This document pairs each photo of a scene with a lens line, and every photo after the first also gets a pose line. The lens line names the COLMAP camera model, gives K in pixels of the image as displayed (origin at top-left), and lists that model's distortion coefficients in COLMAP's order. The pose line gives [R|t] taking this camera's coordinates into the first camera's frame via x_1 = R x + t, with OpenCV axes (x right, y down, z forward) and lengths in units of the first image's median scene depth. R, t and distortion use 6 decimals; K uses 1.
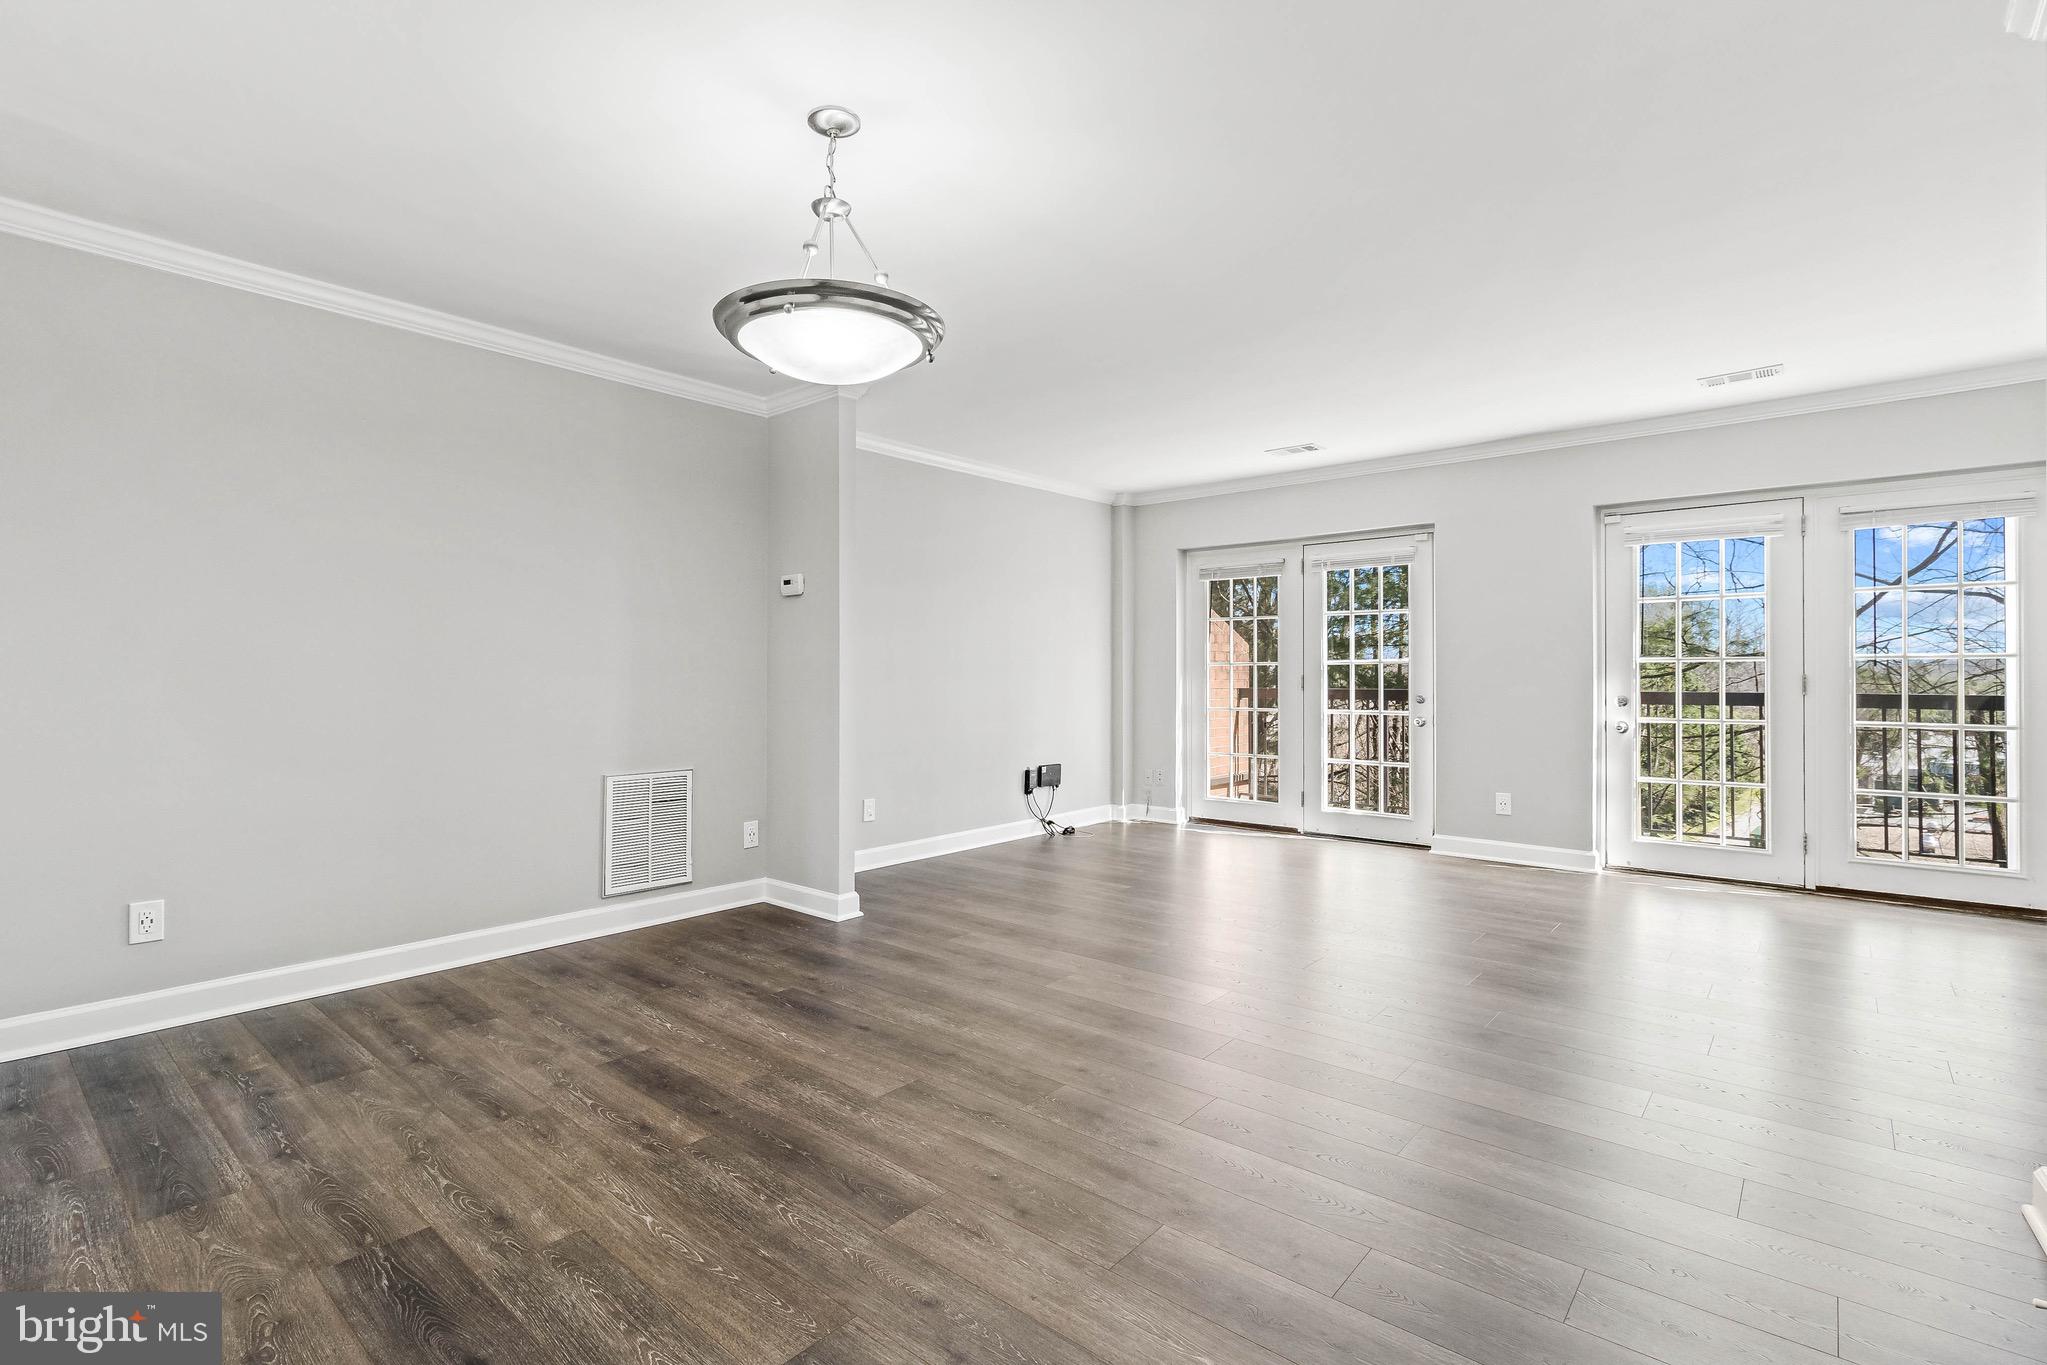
lens RADIAL K [[948.4, 0, 1010.7], [0, 948.4, 669.9], [0, 0, 1]] dist [0.001219, -0.000852]
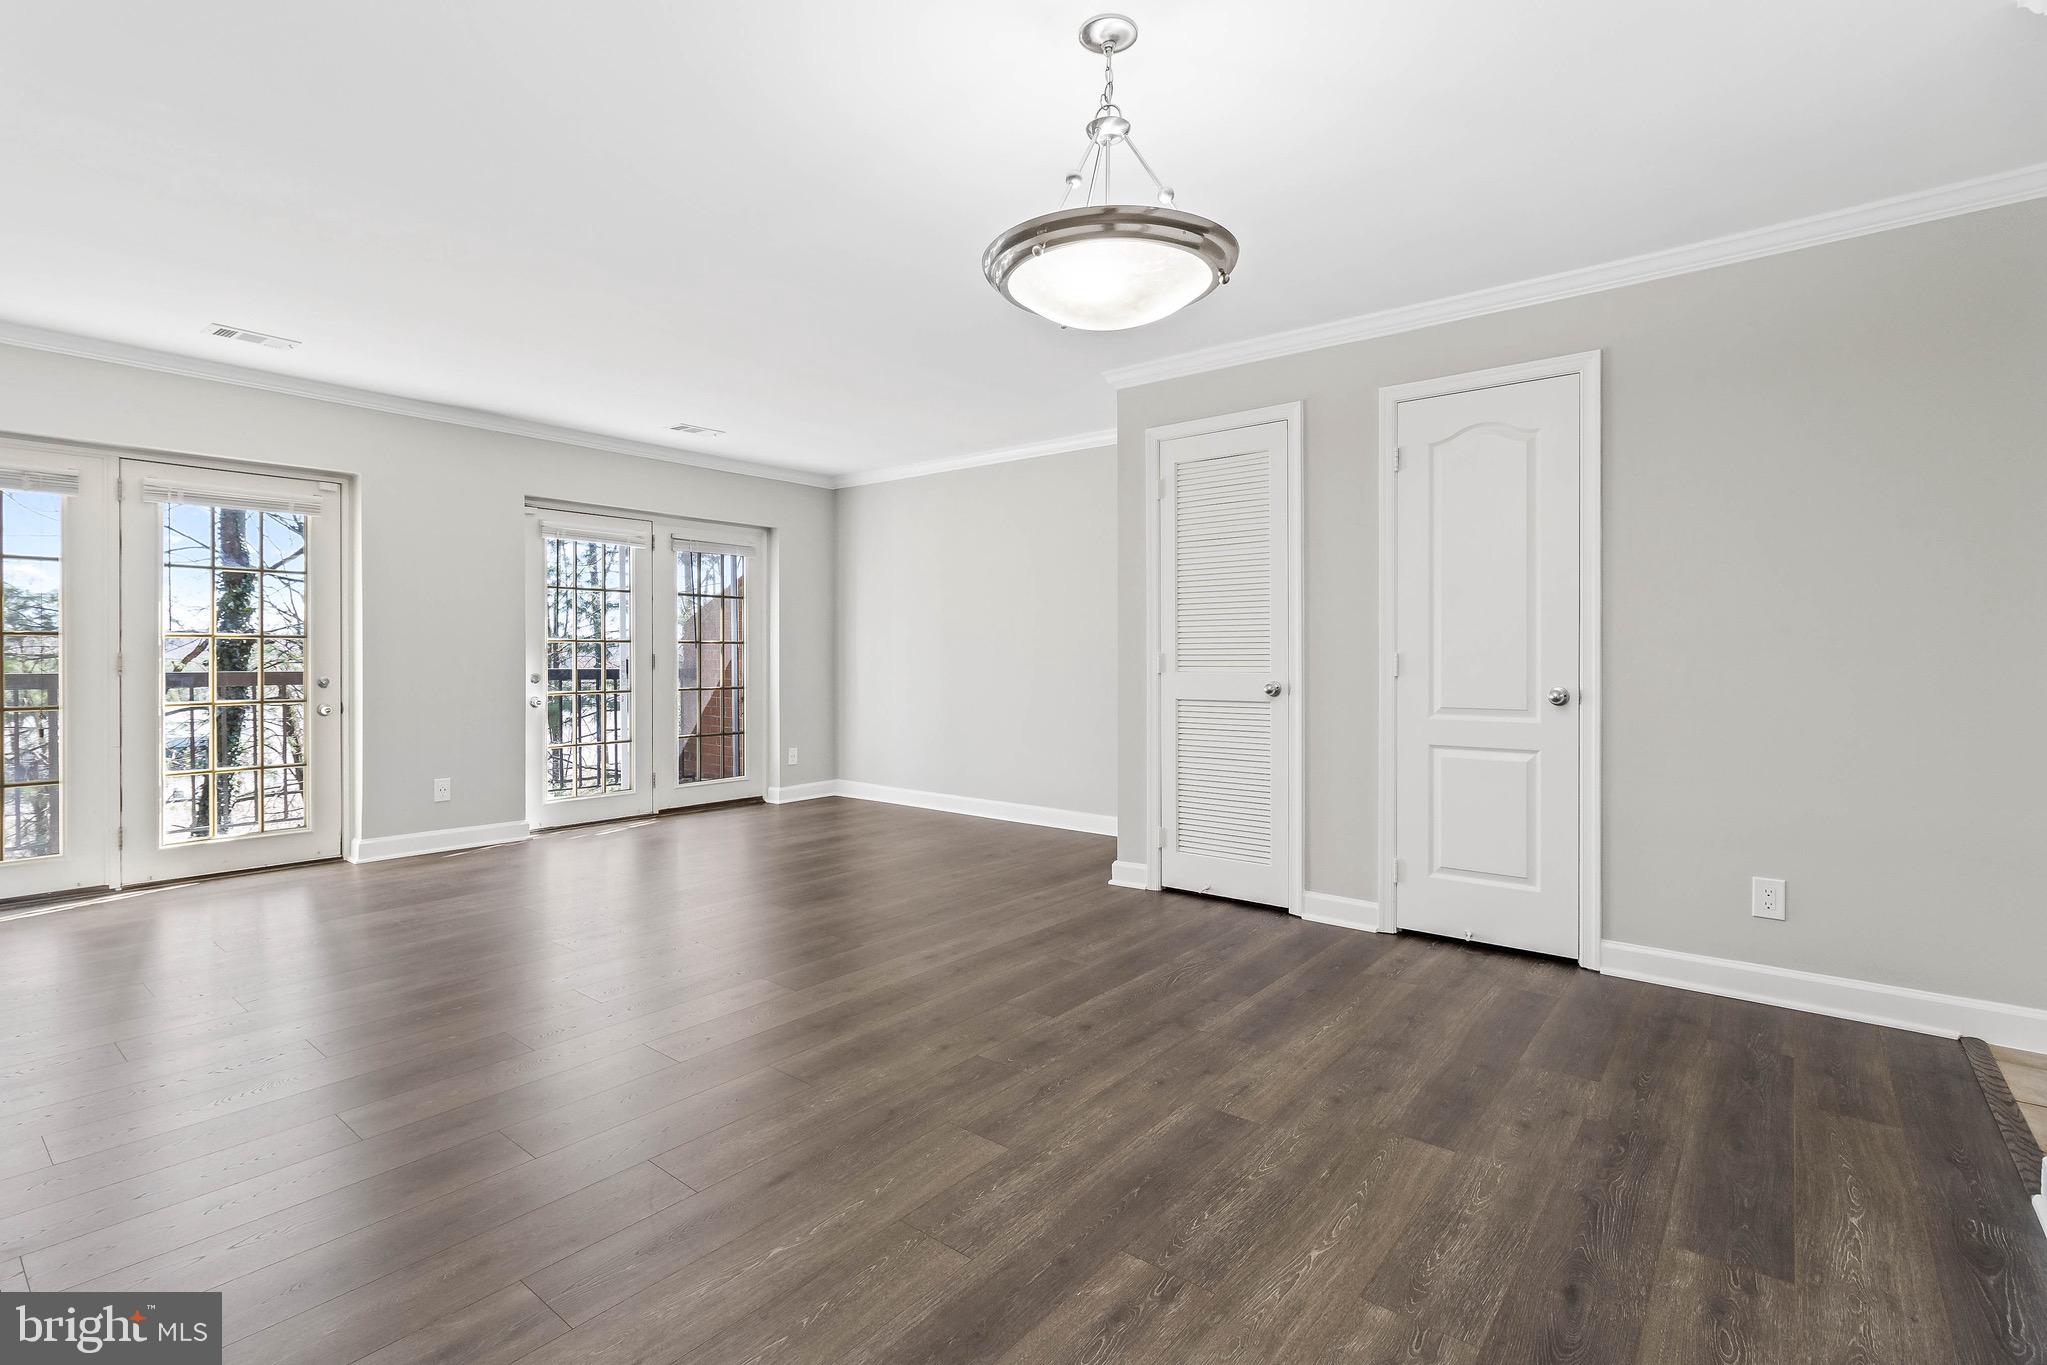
lens RADIAL K [[970.2, 0, 997.1], [0, 970.2, 657.2], [0, 0, 1]] dist [0.003984, 0.000164]
pose [[-0.035475, 0.000112, 0.999371, -1.096748], [-0.009435, 0.999955, -0.000447, 0.009147], [-0.999326, -0.009445, -0.035473, 1.131011]]
